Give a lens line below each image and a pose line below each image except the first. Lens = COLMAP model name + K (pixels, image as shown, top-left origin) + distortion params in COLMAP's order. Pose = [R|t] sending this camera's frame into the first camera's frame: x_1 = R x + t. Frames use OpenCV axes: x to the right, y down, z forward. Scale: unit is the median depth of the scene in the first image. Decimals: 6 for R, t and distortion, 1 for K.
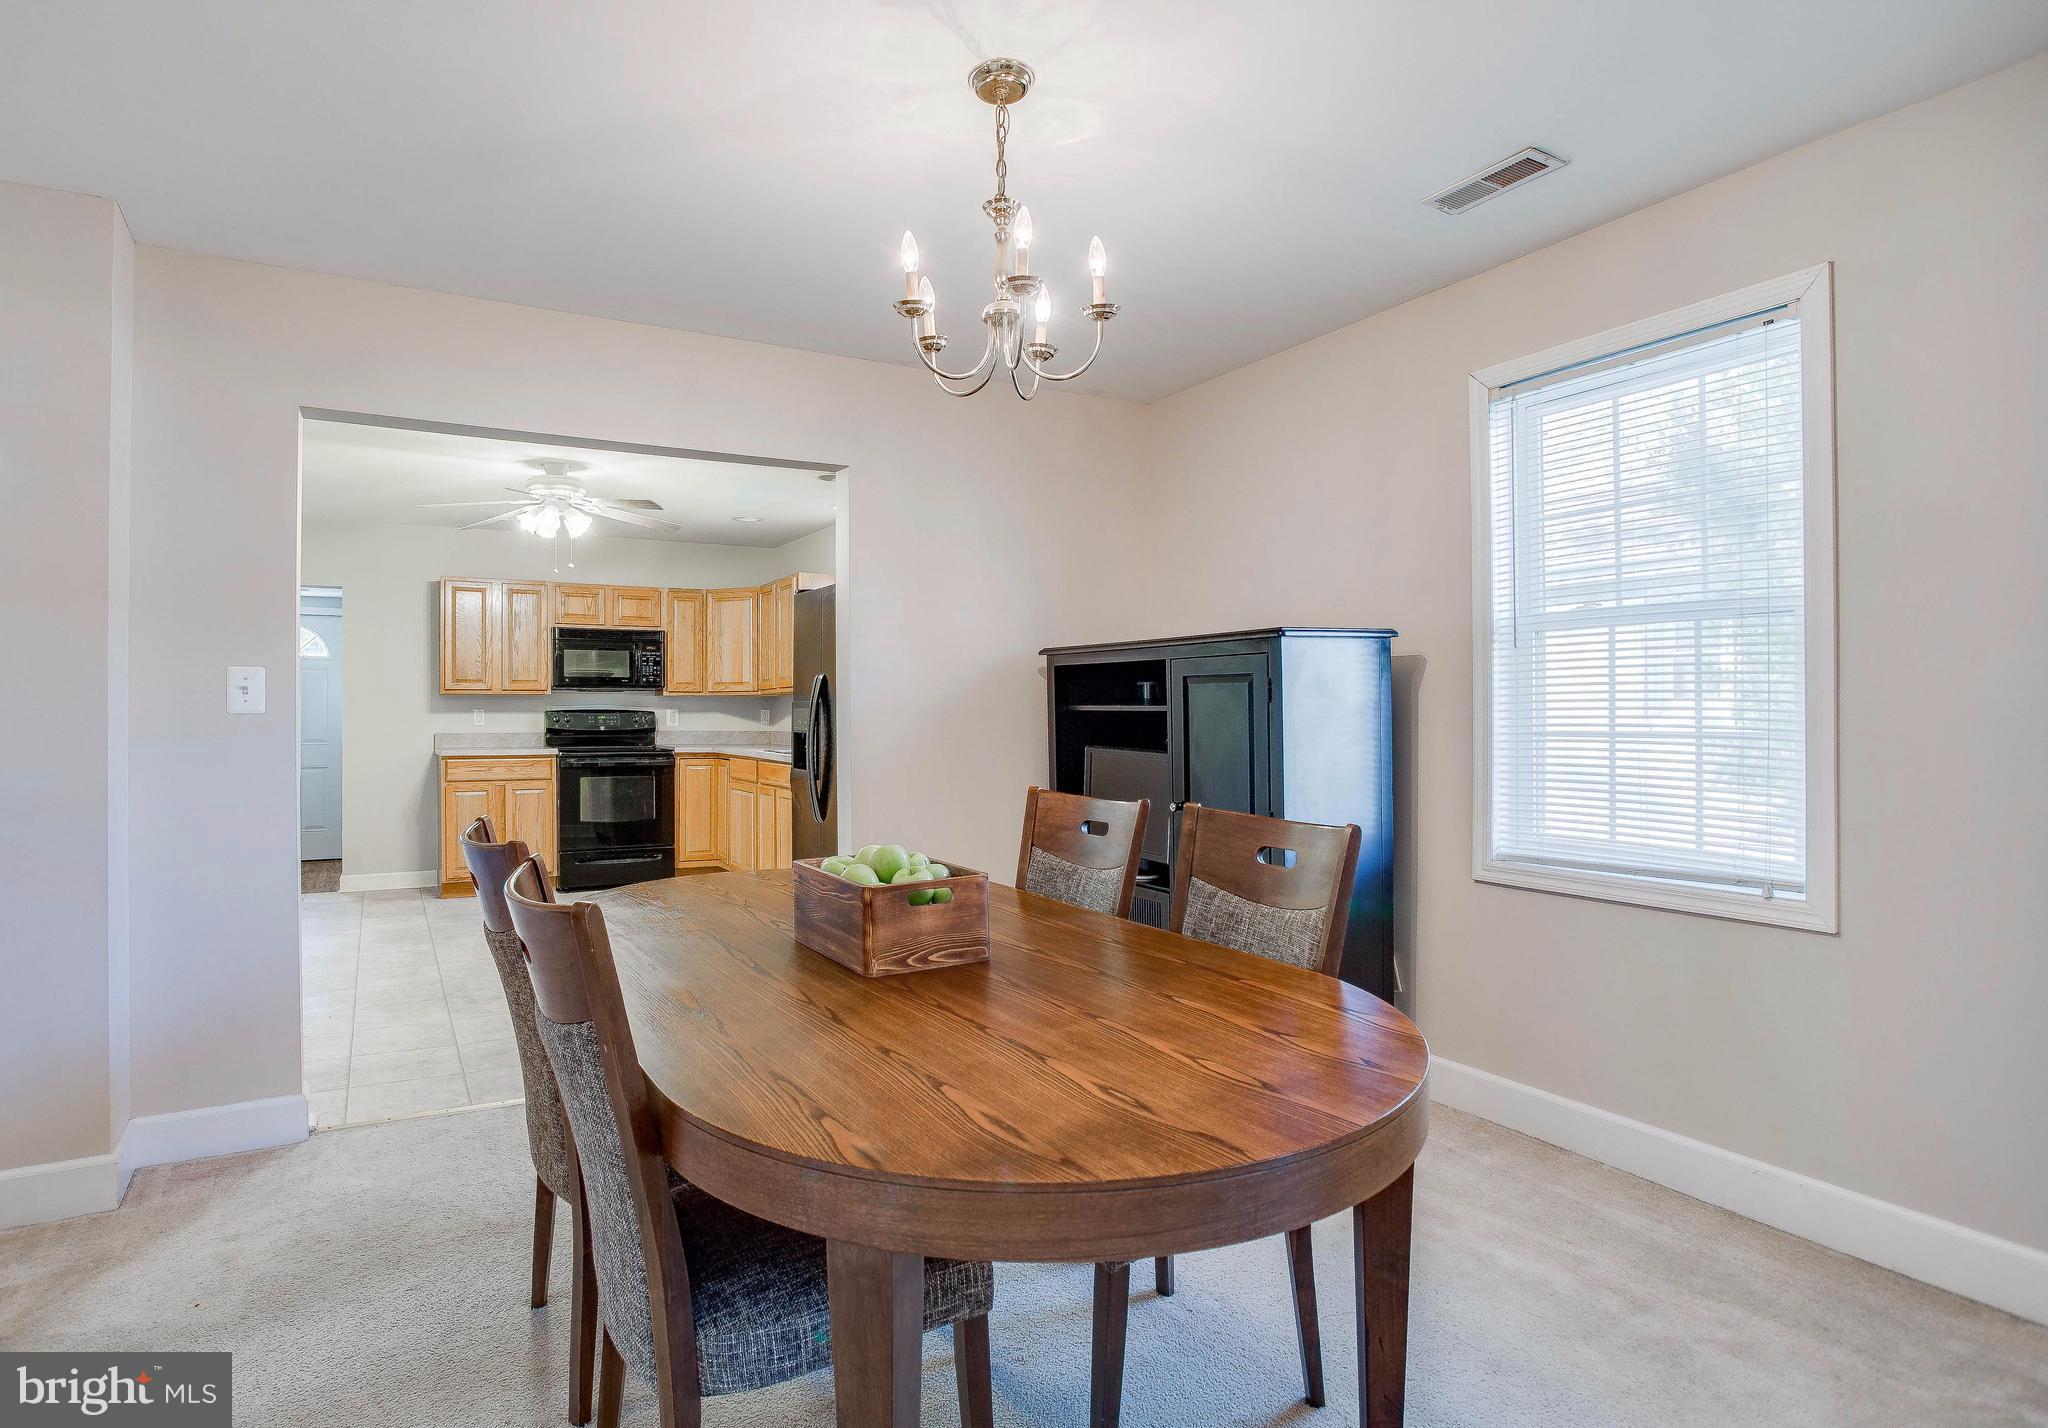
lens RADIAL K [[1013.3, 0, 931.6], [0, 1013.3, 713.2], [0, 0, 1]] dist [-0.044265, 0.000018]
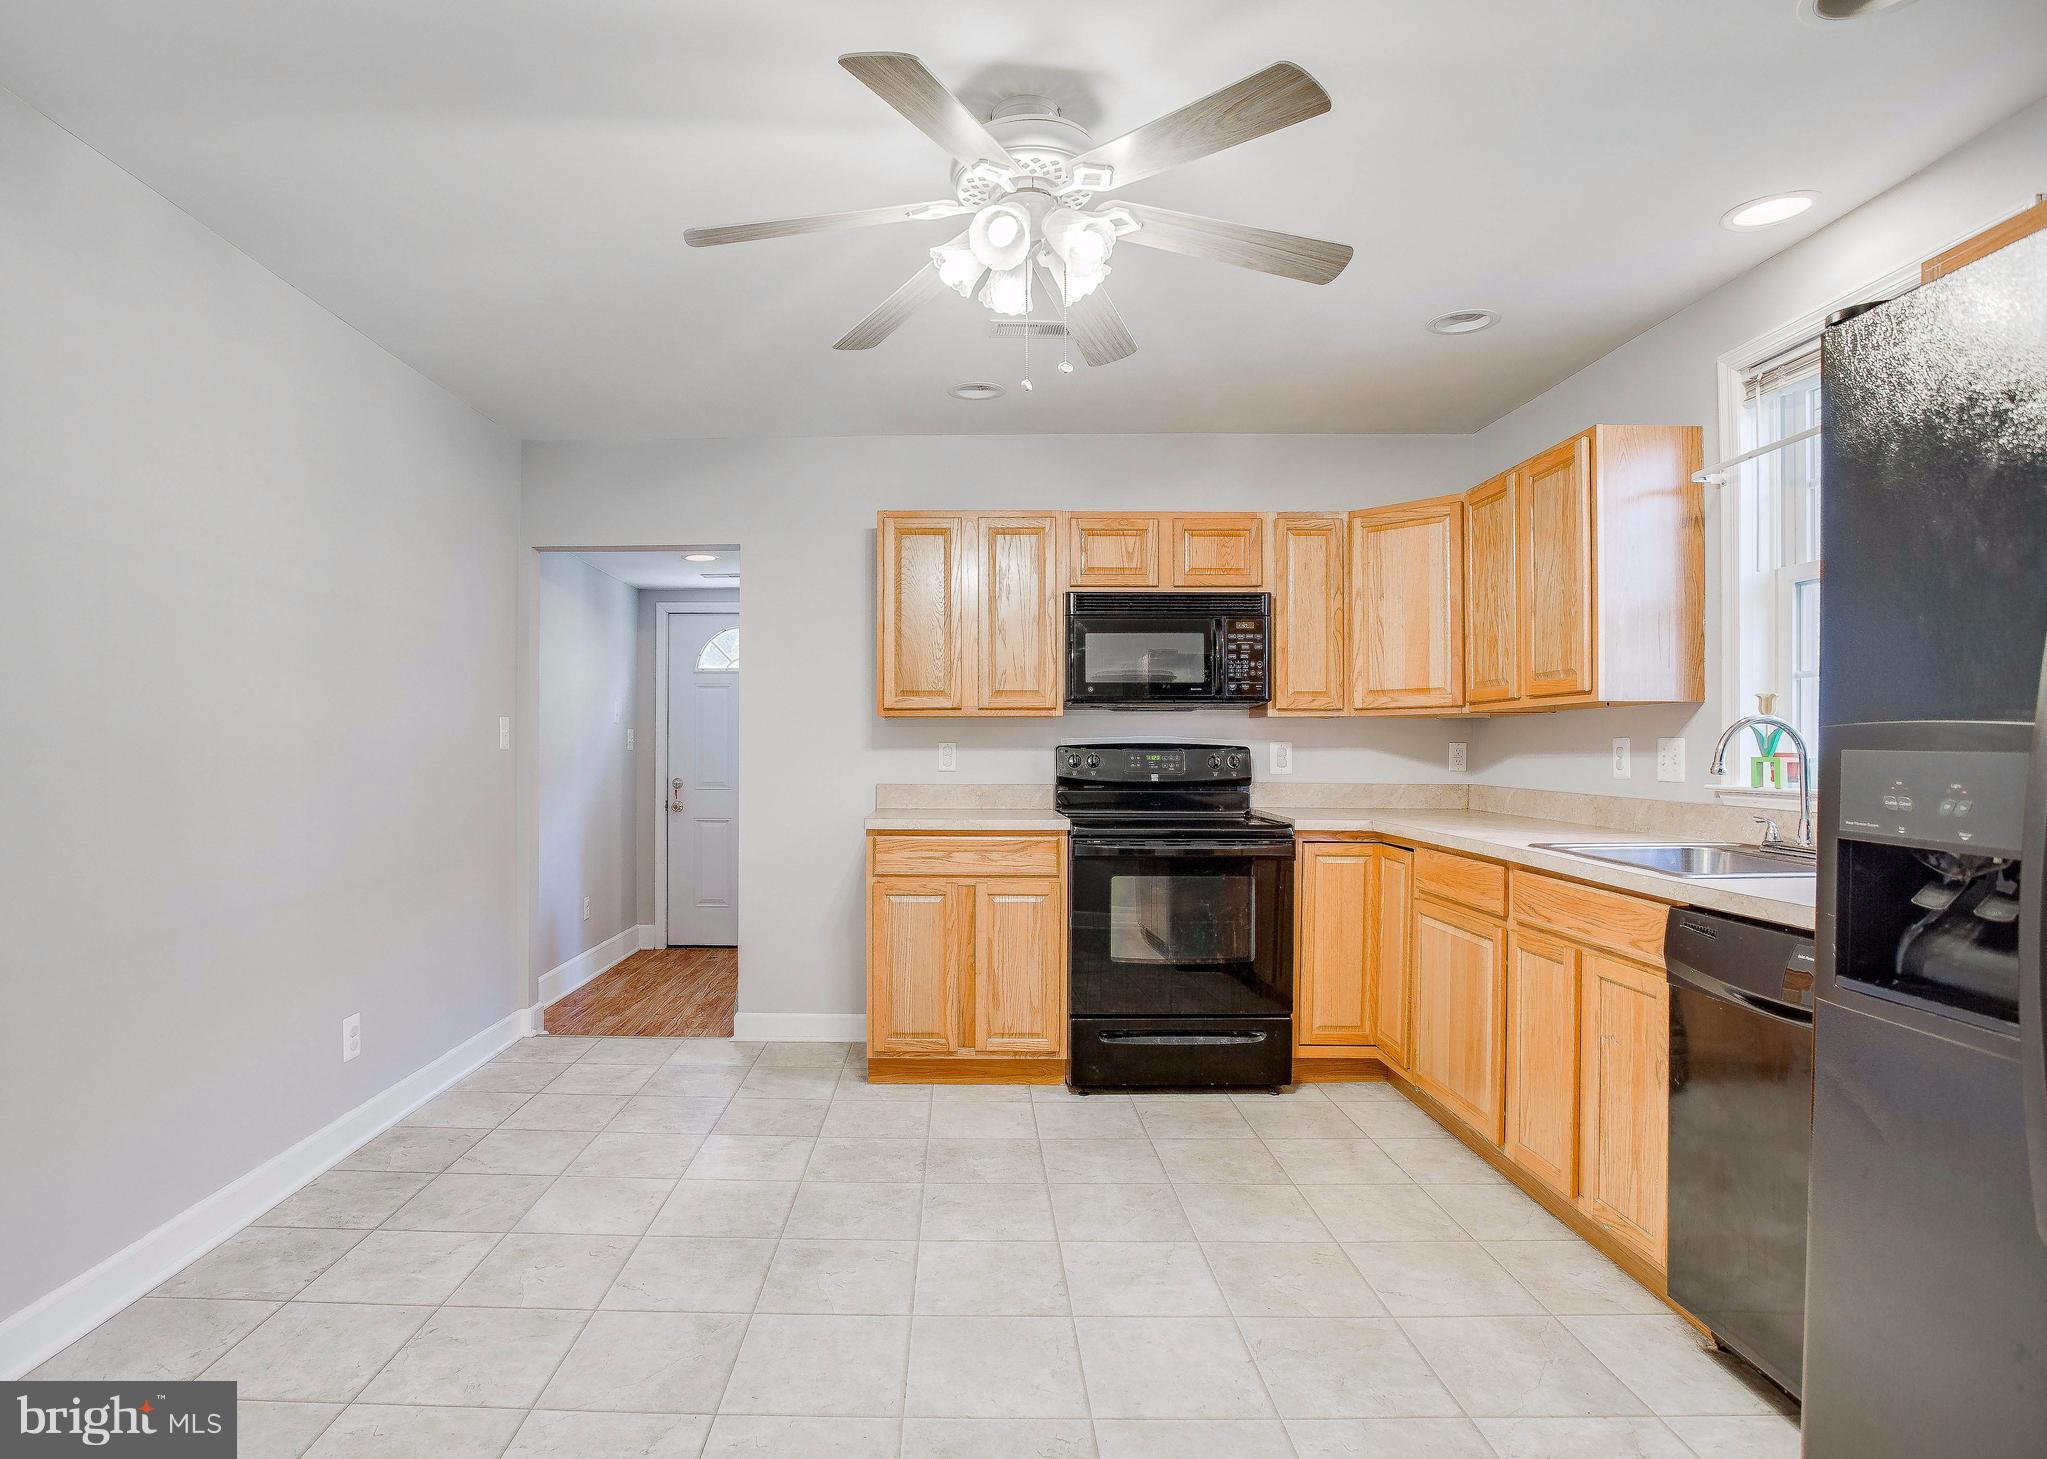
lens RADIAL K [[1088.6, 0, 950.4], [0, 1088.6, 742.1], [0, 0, 1]] dist [-0.043223, 0.000635]
pose [[0.873314, 0.002540, -0.487152, -0.140590], [-0.001615, 0.999996, 0.002320, -0.005646], [0.487156, -0.001239, 0.873314, 0.445793]]
